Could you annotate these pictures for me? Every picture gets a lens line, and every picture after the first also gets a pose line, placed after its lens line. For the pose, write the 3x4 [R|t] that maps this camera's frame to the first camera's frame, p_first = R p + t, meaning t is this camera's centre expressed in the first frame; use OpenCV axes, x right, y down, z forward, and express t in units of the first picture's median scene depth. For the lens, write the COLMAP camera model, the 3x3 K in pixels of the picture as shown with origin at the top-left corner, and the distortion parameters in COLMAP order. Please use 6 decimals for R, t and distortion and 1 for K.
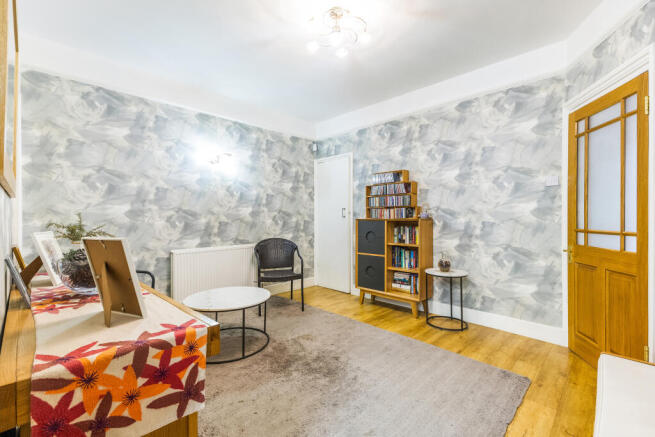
lens RADIAL K [[289.2, 0, 324.4], [0, 289.2, 217.8], [0, 0, 1]] dist [0.016353, 0.000165]
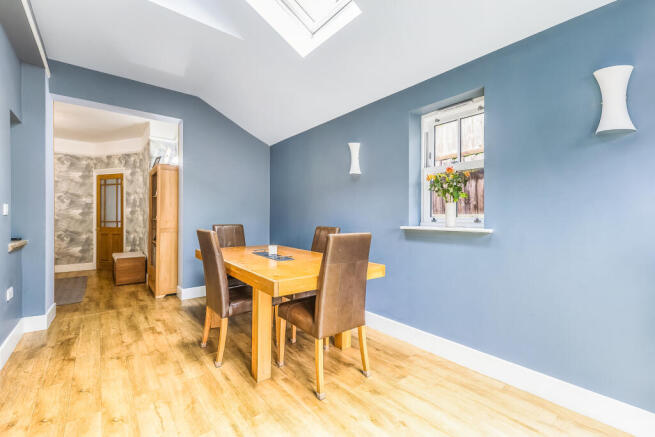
lens RADIAL K [[289.2, 0, 328.4], [0, 289.2, 215.0], [0, 0, 1]] dist [0.016353, 0.000165]
pose [[0.085413, 0.005153, 0.996332, -1.452170], [0.003457, 0.999979, -0.005468, 0.006730], [-0.996340, 0.003912, 0.085393, -1.159590]]
